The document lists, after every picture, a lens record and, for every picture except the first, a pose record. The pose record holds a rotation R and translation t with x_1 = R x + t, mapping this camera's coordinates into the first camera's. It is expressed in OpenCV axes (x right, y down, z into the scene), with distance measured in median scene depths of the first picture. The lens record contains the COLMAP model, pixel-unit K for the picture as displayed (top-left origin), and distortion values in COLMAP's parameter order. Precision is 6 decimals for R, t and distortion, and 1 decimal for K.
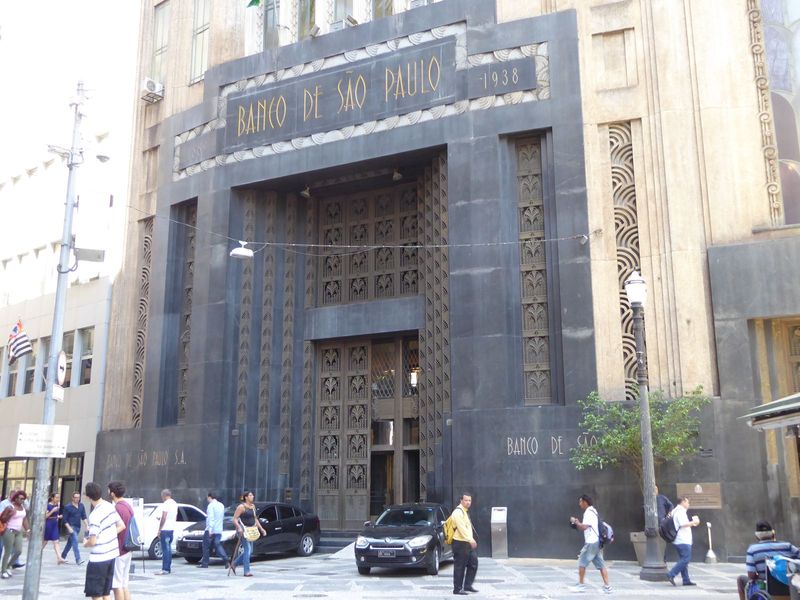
lens RADIAL K [[907.5, 0, 396.6], [0, 907.5, 299.2], [0, 0, 1]] dist [0.011698, 0.000000]
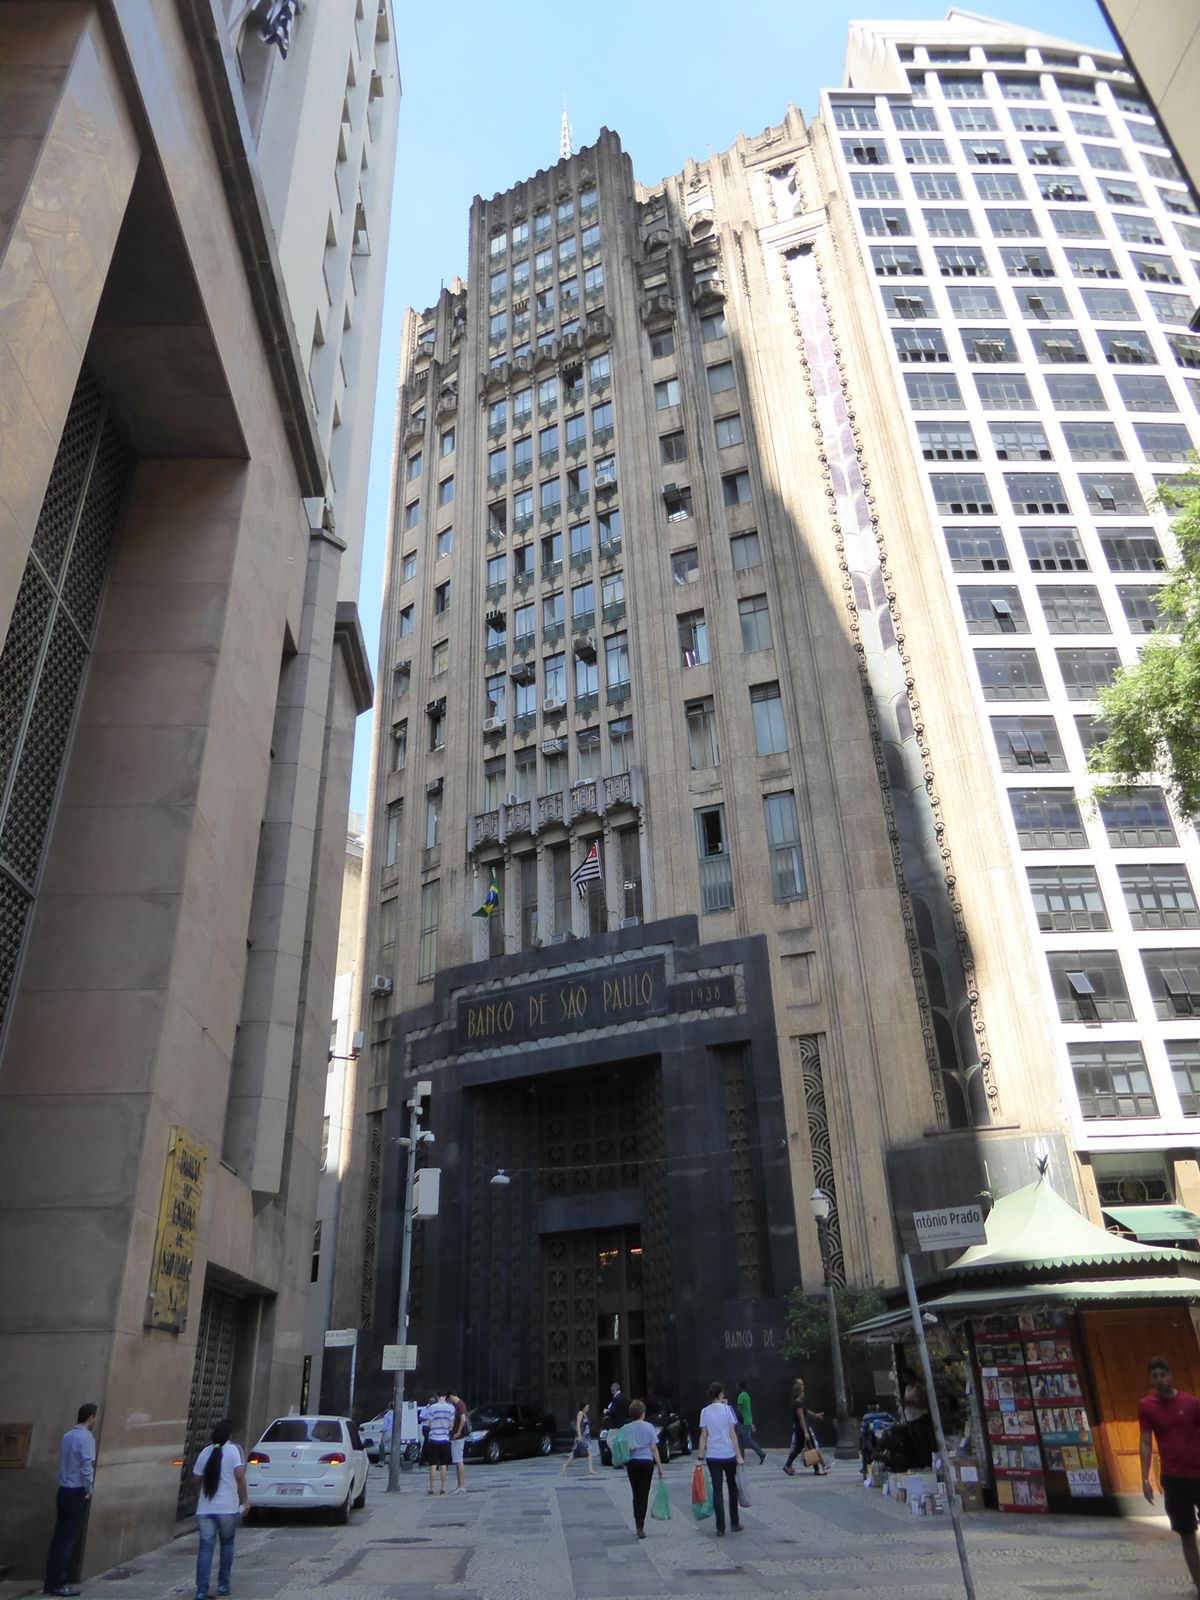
lens RADIAL K [[1162.6, 0, 616.0], [0, 1162.6, 802.8], [0, 0, 1]] dist [-0.014104, 0.023713]
pose [[0.999336, -0.021414, 0.029475, -0.036053], [0.028246, 0.966380, -0.255562, -0.101478], [-0.023011, 0.256225, 0.966343, -0.479279]]
